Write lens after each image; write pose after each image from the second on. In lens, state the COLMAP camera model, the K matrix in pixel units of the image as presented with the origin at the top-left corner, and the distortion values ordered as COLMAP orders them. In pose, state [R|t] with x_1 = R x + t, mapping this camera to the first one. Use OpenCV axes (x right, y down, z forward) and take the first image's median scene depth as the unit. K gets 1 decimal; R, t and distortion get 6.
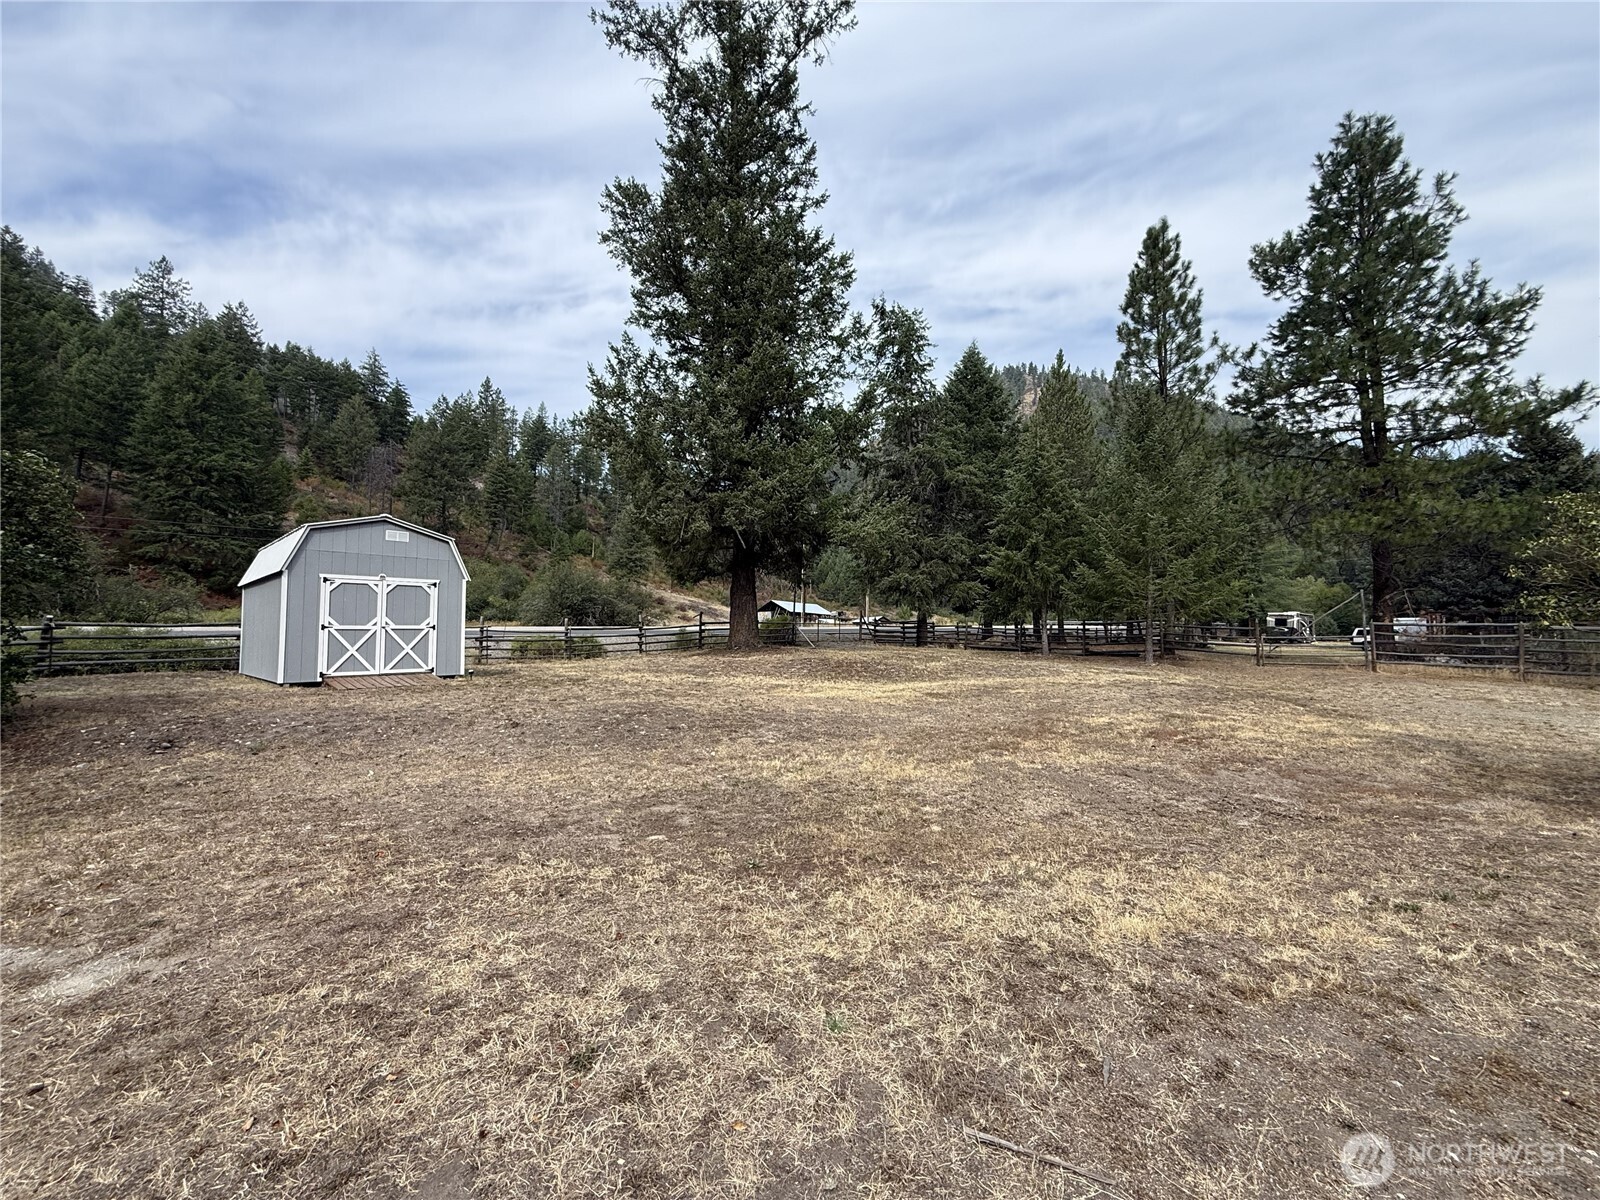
lens RADIAL K [[637.2, 0, 795.1], [0, 637.2, 597.0], [0, 0, 1]] dist [0.000589, -0.000380]
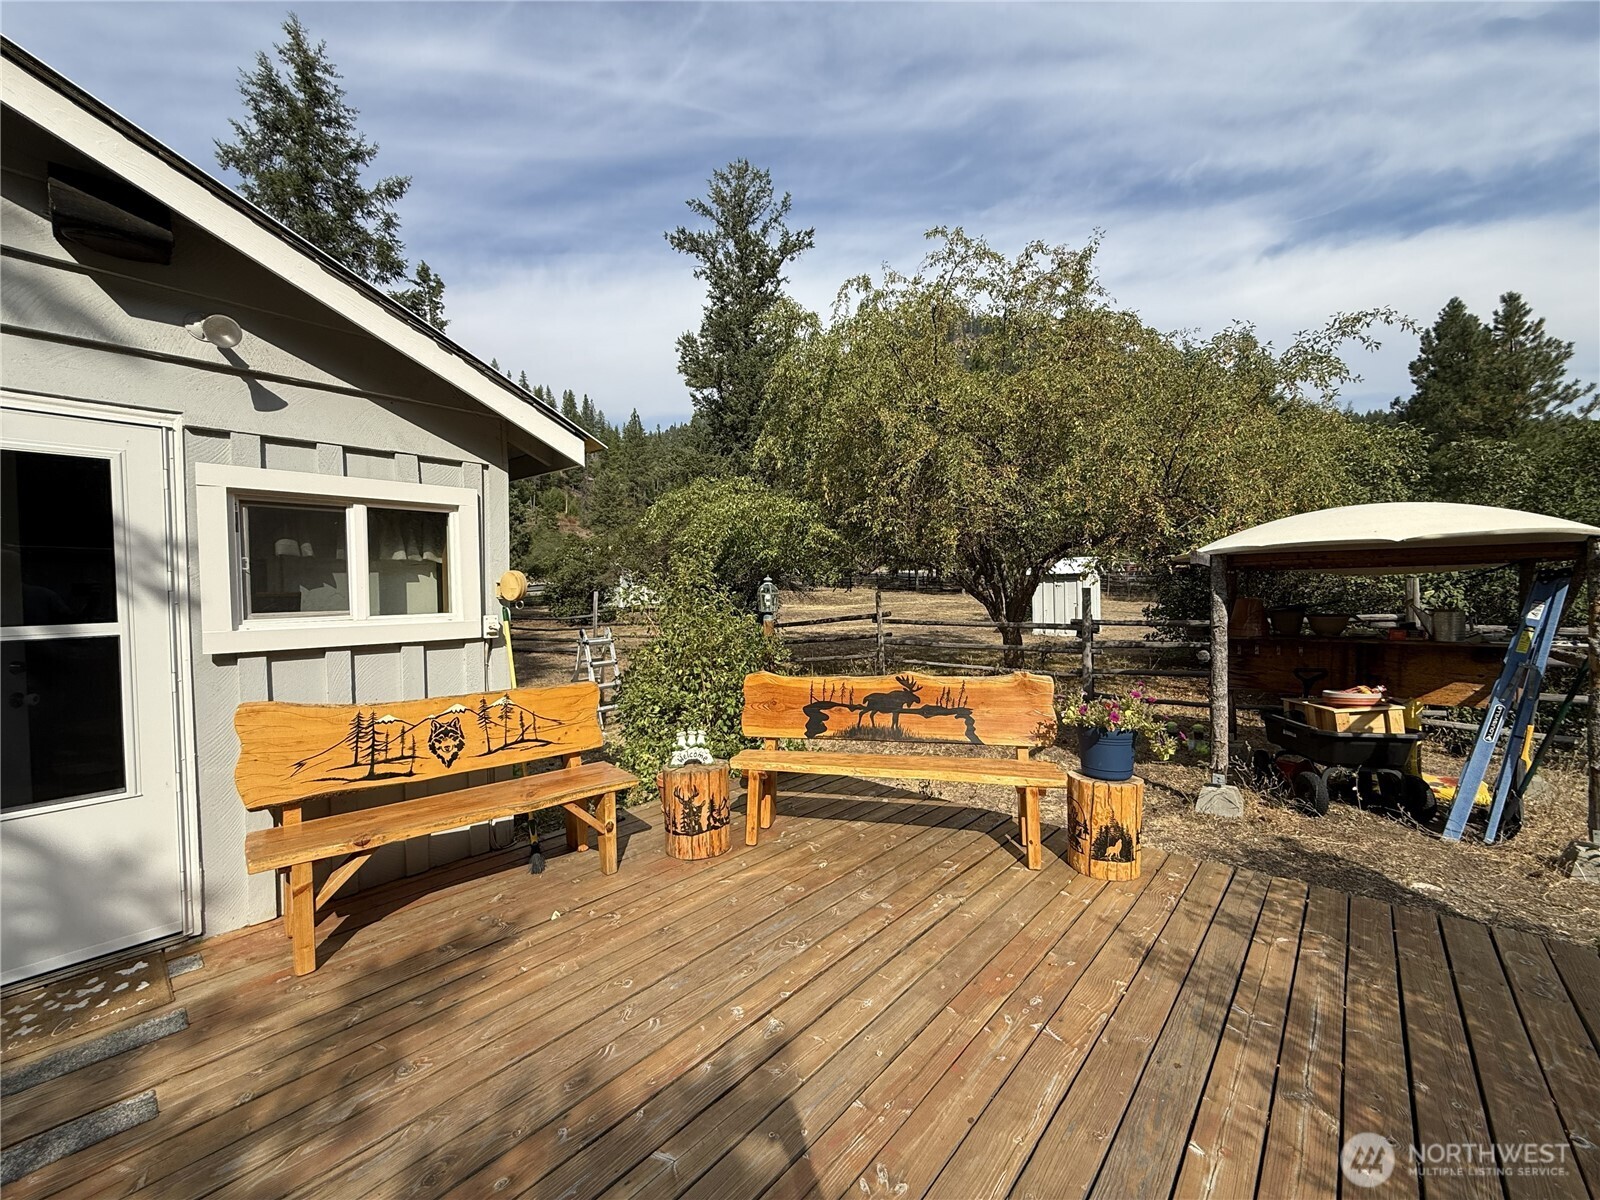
lens RADIAL K [[637.2, 0, 803.1], [0, 637.2, 603.2], [0, 0, 1]] dist [0.000589, -0.000380]
pose [[0.993407, -0.020425, 0.112808, -0.131816], [0.009136, 0.994976, 0.099698, -0.057935], [-0.114278, -0.098010, 0.988602, -0.725464]]
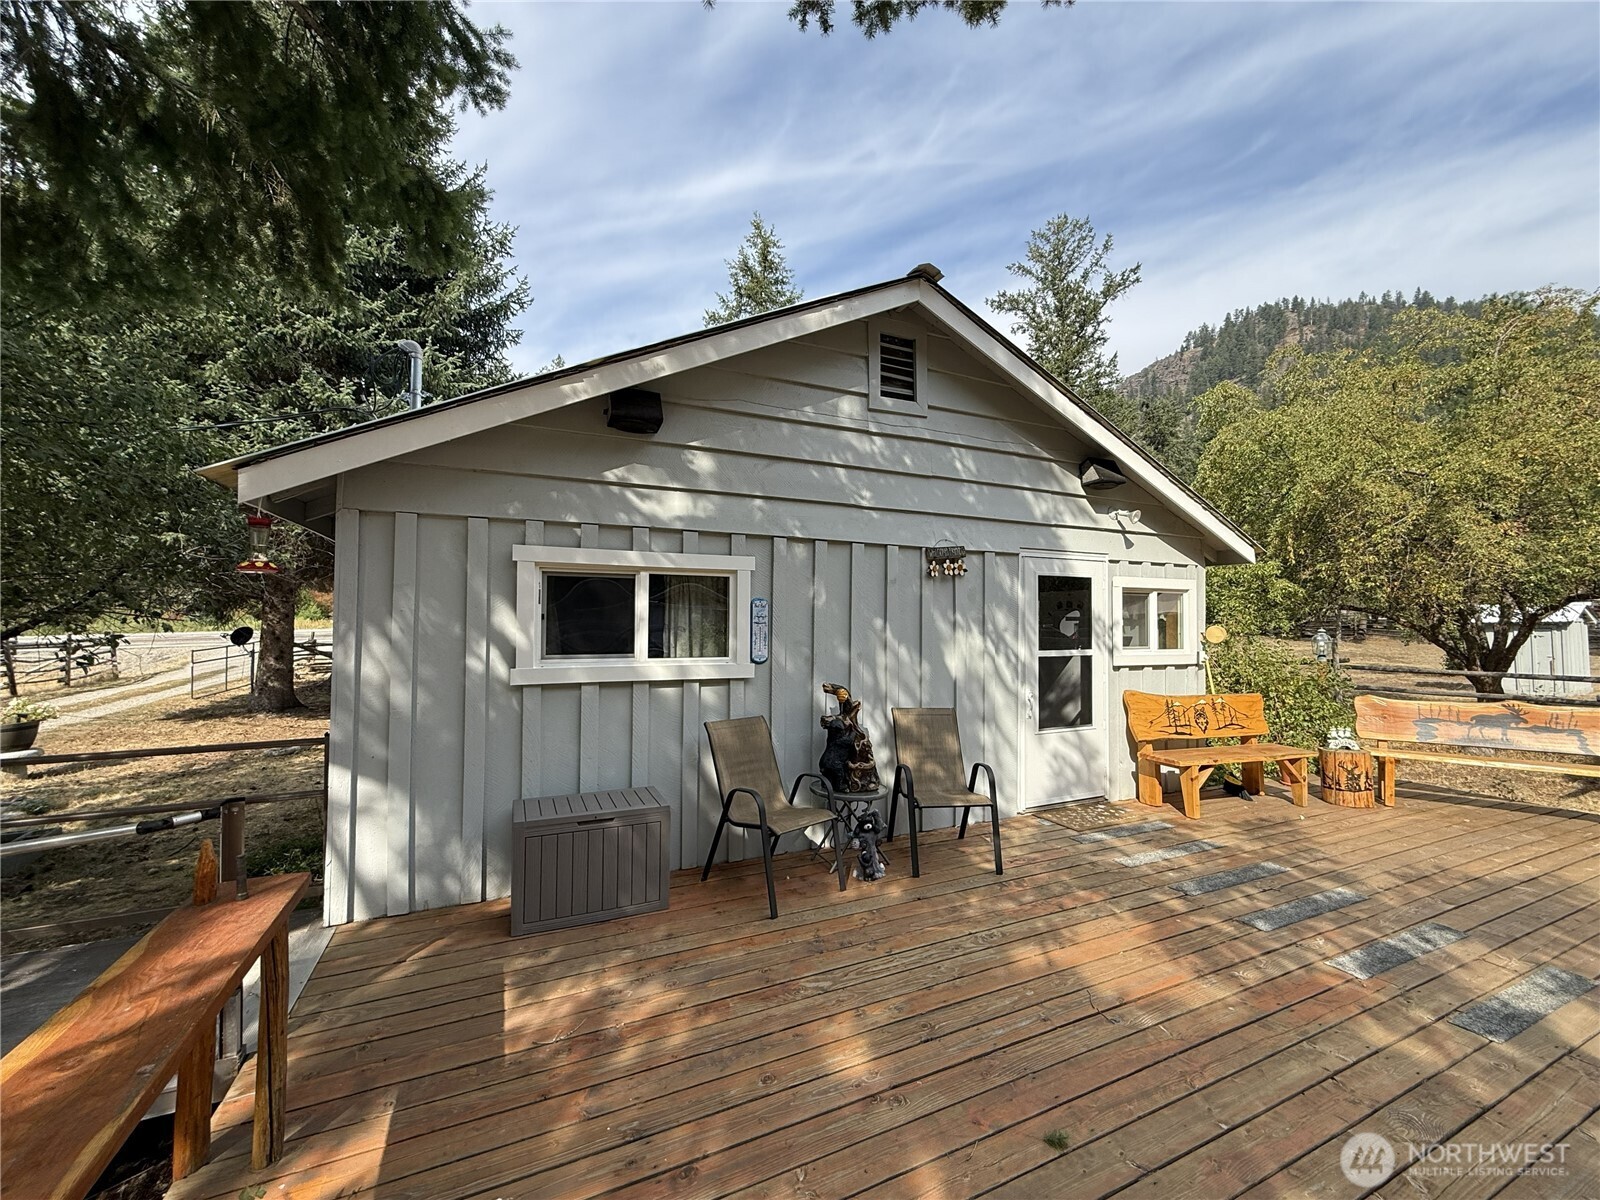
lens RADIAL K [[637.2, 0, 802.5], [0, 637.2, 603.6], [0, 0, 1]] dist [0.000589, -0.000380]
pose [[0.954040, -0.010083, -0.299510, -0.233840], [0.021454, 0.999168, 0.034699, -0.069405], [0.298911, -0.039530, 0.953462, -0.833485]]
